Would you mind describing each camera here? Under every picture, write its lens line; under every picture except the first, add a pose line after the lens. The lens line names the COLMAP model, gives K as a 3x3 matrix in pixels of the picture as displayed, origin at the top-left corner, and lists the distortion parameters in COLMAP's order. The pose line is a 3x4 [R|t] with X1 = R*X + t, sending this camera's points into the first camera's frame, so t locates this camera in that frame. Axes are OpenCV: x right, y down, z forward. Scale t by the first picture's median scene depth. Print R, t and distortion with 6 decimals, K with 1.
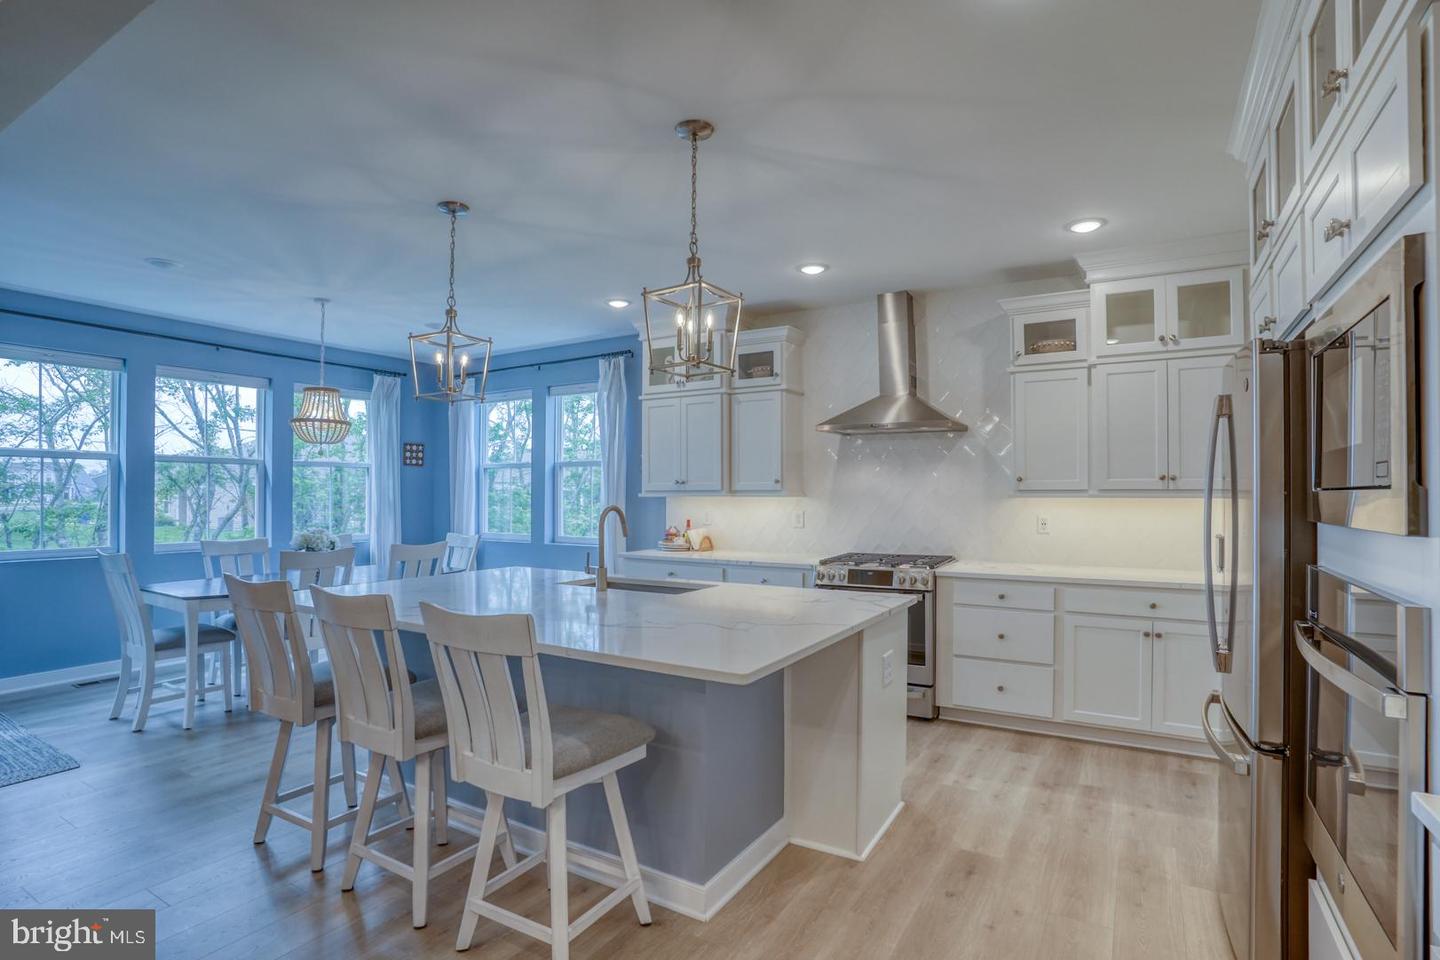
lens RADIAL K [[719.5, 0, 722.2], [0, 719.5, 481.4], [0, 0, 1]] dist [-0.075467, 0.032810]
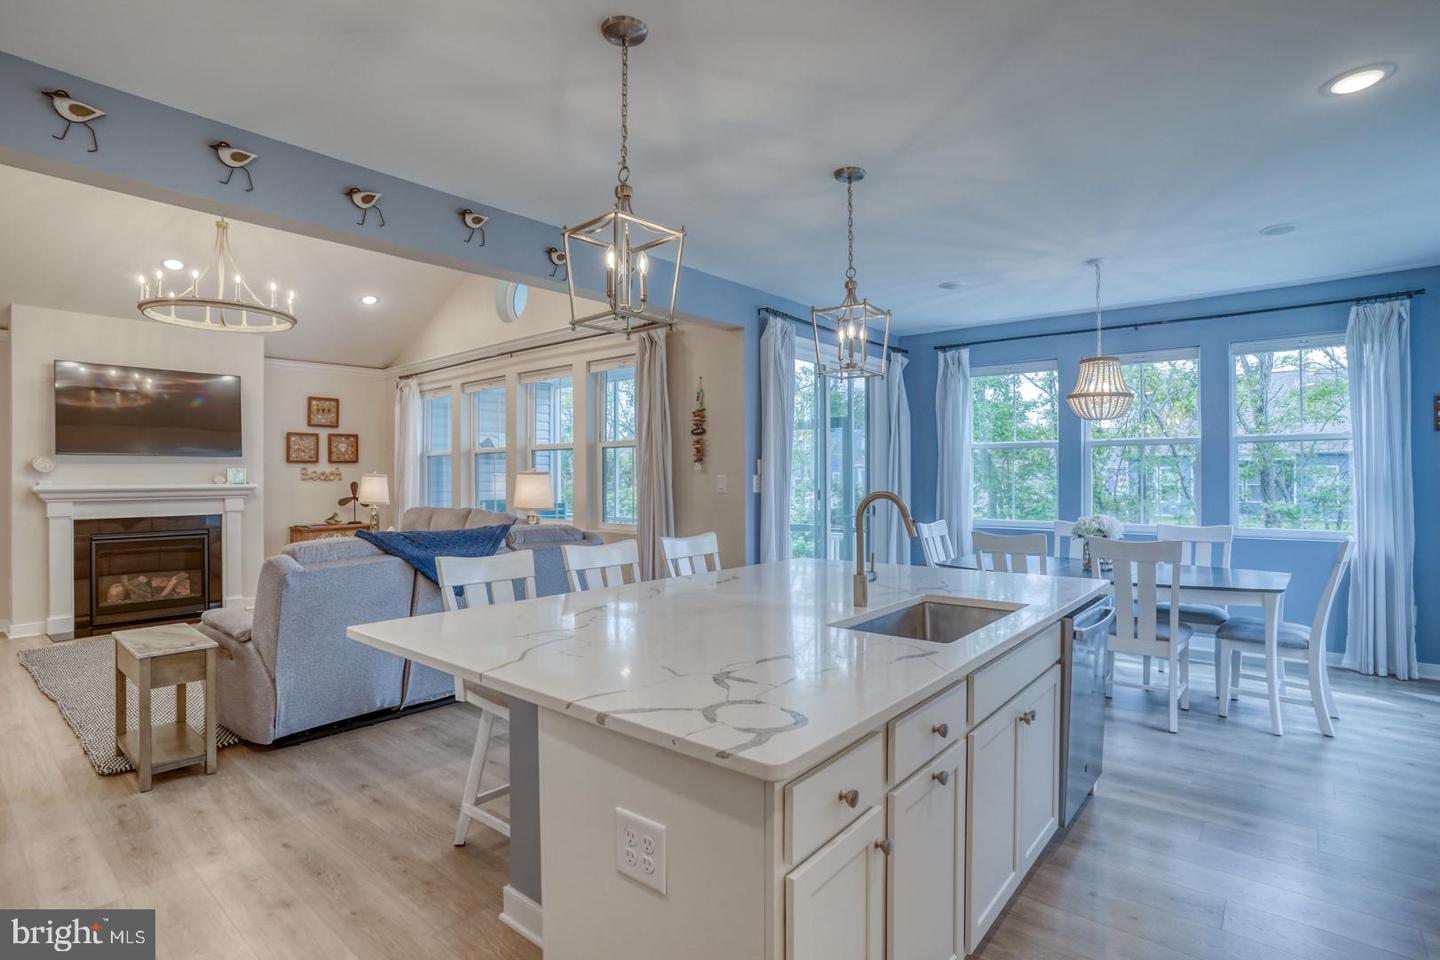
lens RADIAL K [[704.9, 0, 720.5], [0, 704.9, 471.0], [0, 0, 1]] dist [-0.075378, 0.034423]
pose [[-0.160055, -0.008739, -0.987069, 0.400157], [0.020277, 0.999721, -0.012138, 0.014048], [0.986900, -0.021957, -0.159833, 0.674221]]
